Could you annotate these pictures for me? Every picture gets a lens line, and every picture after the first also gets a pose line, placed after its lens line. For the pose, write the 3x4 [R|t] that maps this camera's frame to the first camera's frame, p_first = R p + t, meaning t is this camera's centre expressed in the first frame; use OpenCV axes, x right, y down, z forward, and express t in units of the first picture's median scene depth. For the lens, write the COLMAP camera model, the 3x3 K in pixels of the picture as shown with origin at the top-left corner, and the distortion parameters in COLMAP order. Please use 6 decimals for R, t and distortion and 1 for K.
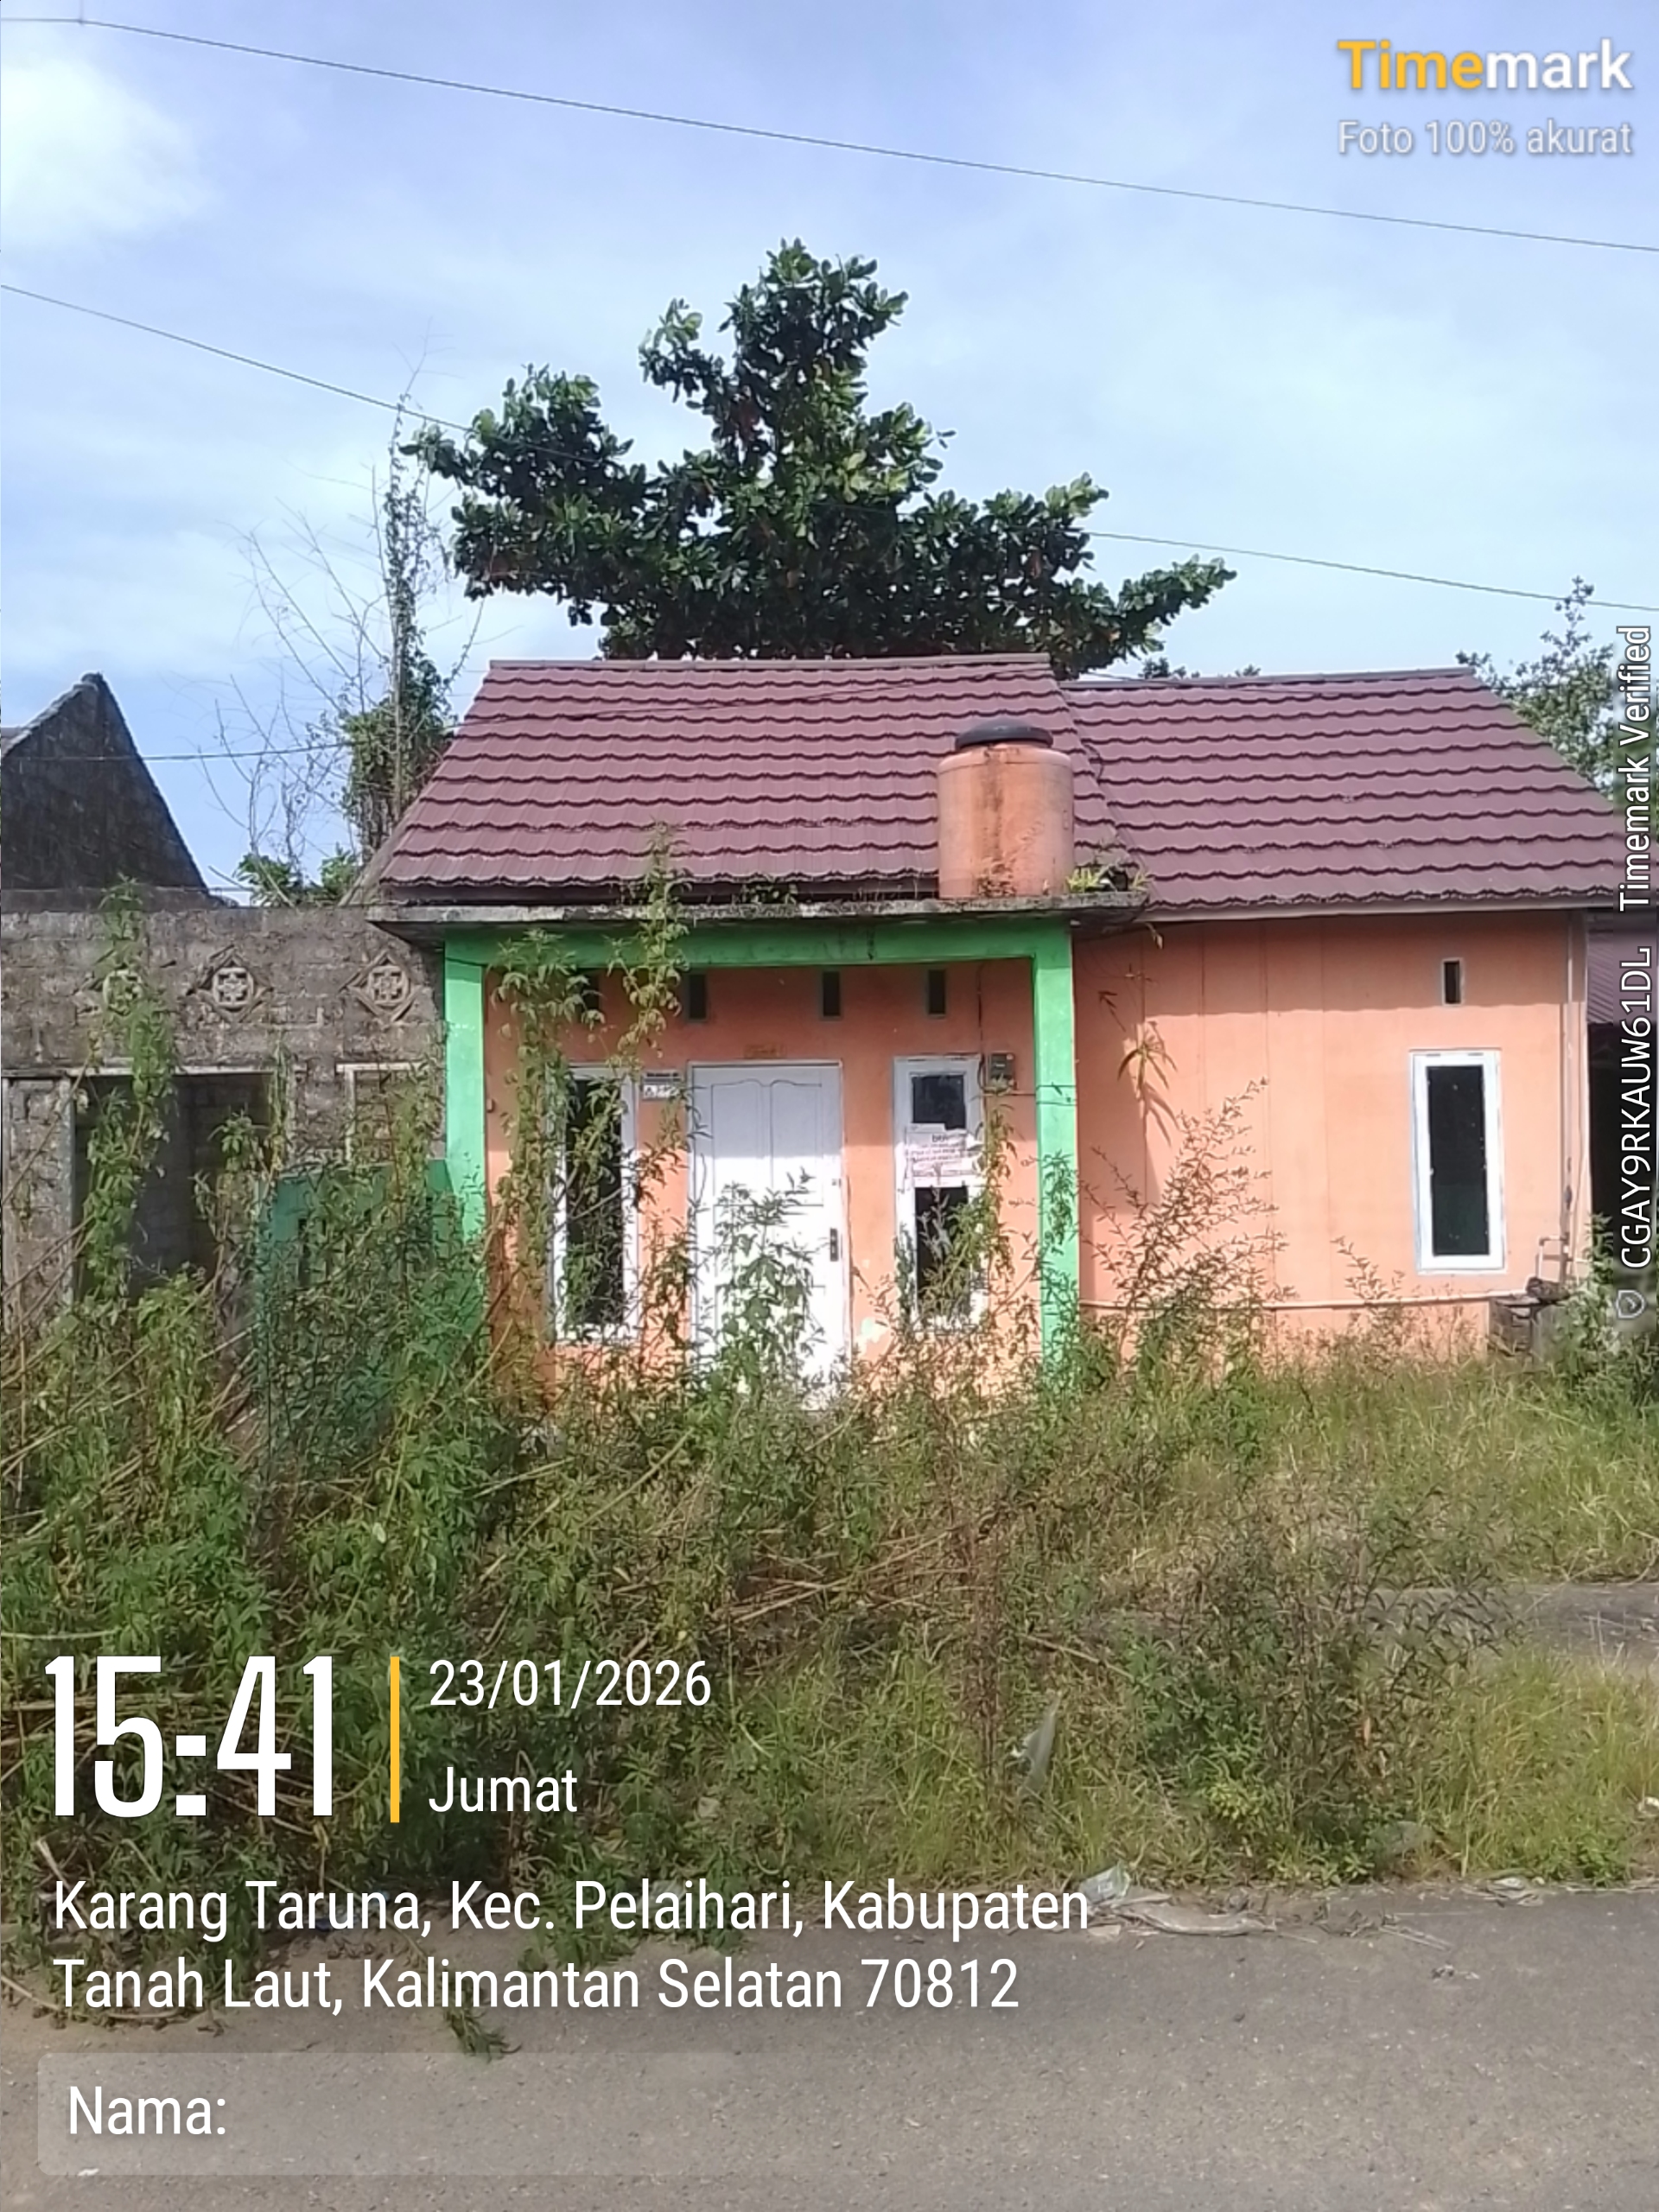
lens RADIAL K [[1777.2, 0, 829.5], [0, 1777.2, 1106.0], [0, 0, 1]] dist [0.050187, 0.001040]
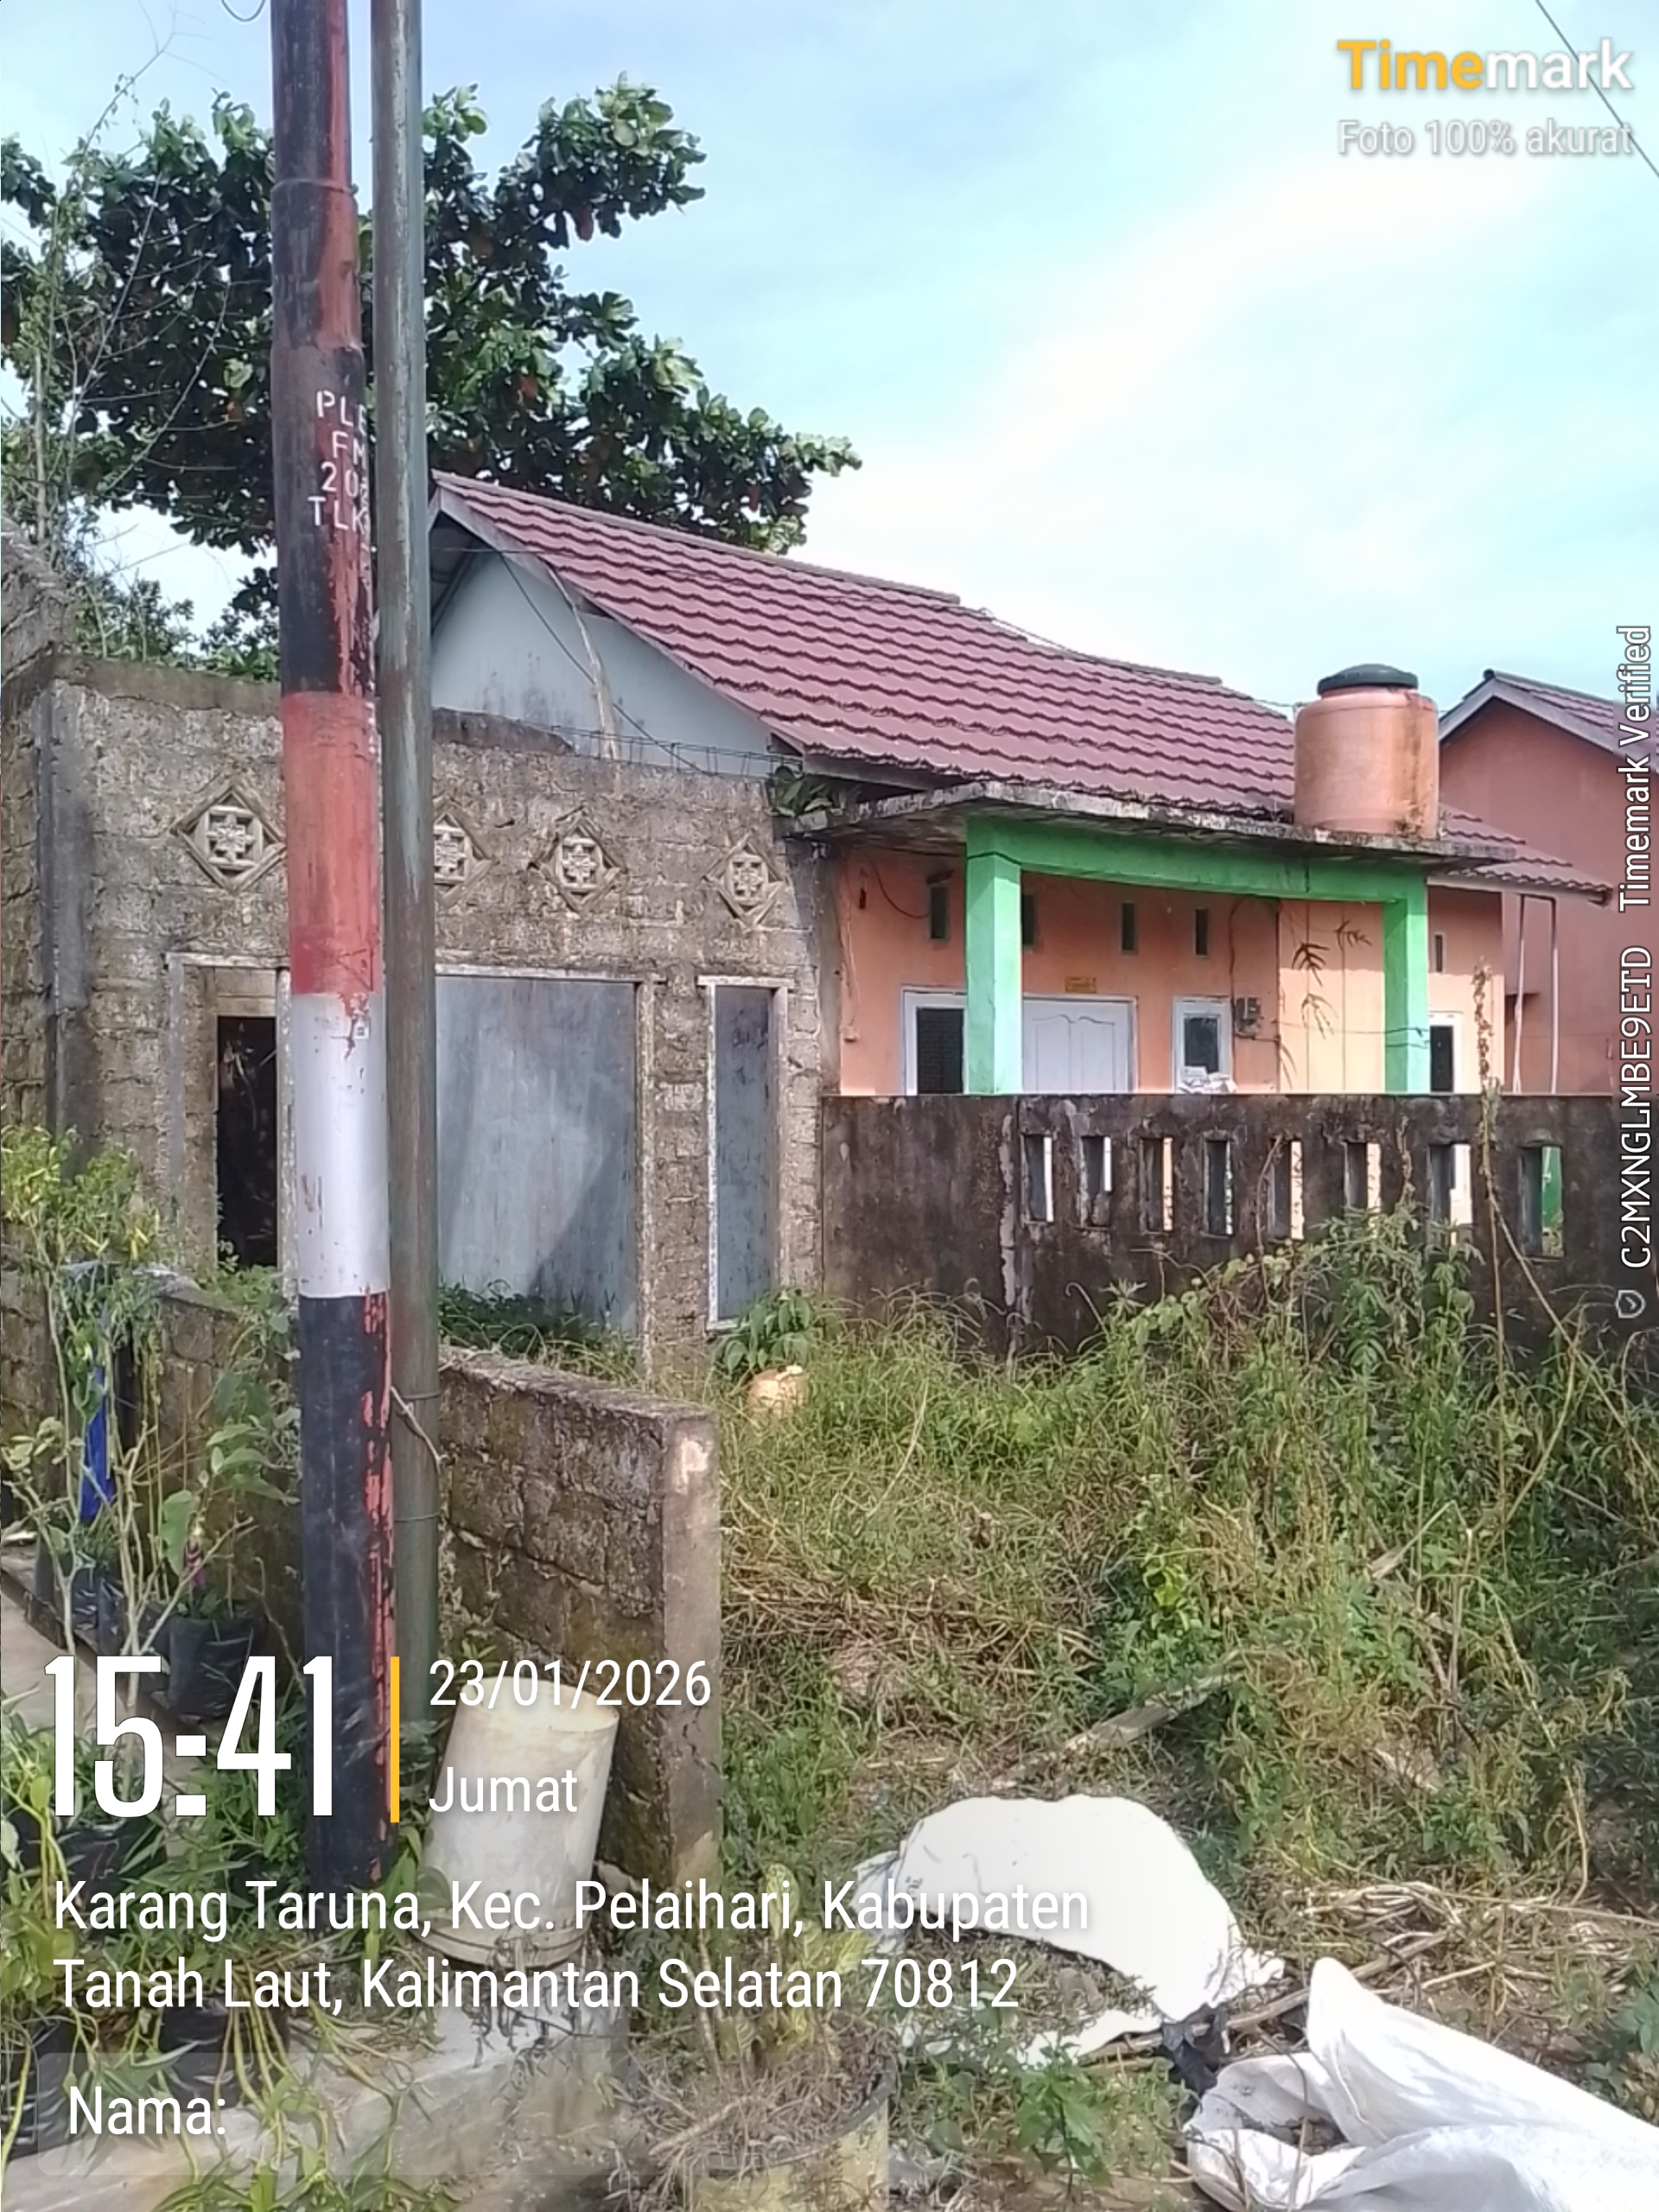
lens RADIAL K [[1777.2, 0, 829.5], [0, 1777.2, 1106.0], [0, 0, 1]] dist [0.050187, 0.001040]
pose [[0.780960, 0.005908, 0.624553, -0.713165], [-0.006299, 0.999979, -0.001583, 0.034285], [-0.624549, -0.002698, 0.780981, 0.360730]]
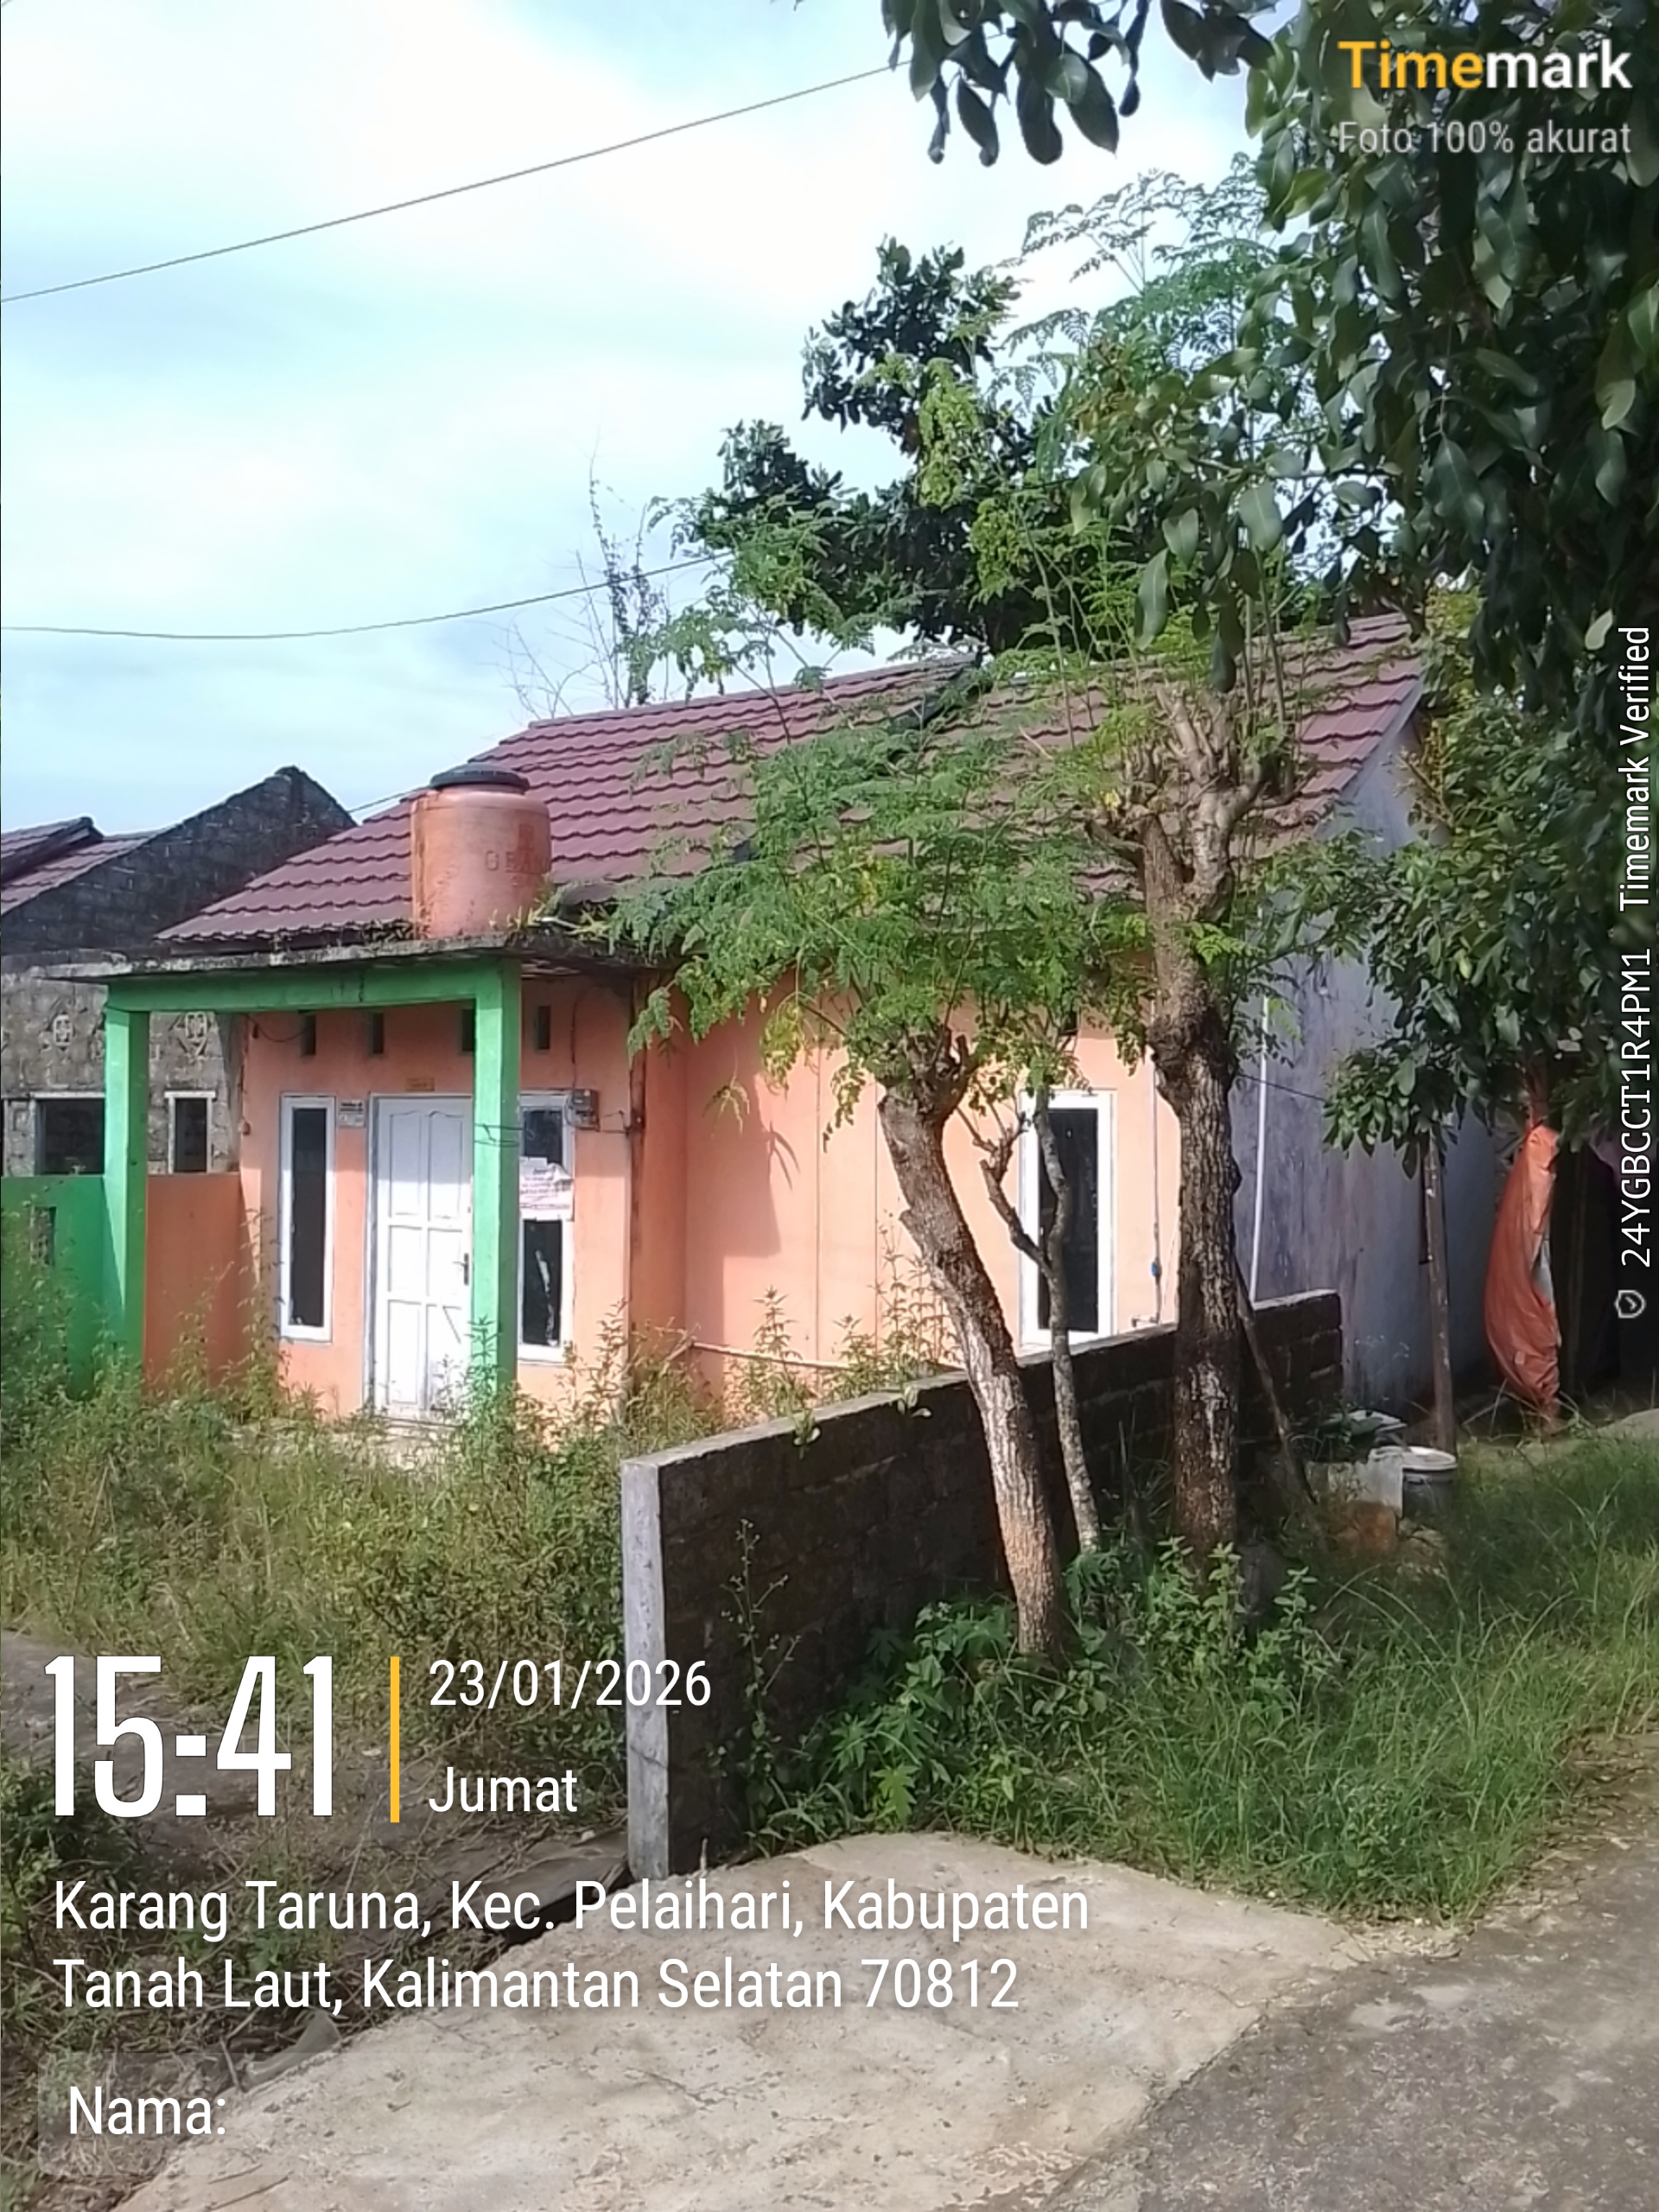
lens RADIAL K [[1777.2, 0, 829.5], [0, 1777.2, 1106.0], [0, 0, 1]] dist [0.050187, 0.001040]
pose [[0.834130, 0.016936, -0.551308, 0.760287], [-0.014241, 0.999857, 0.009169, -0.031092], [0.551385, 0.000203, 0.834251, 0.242182]]
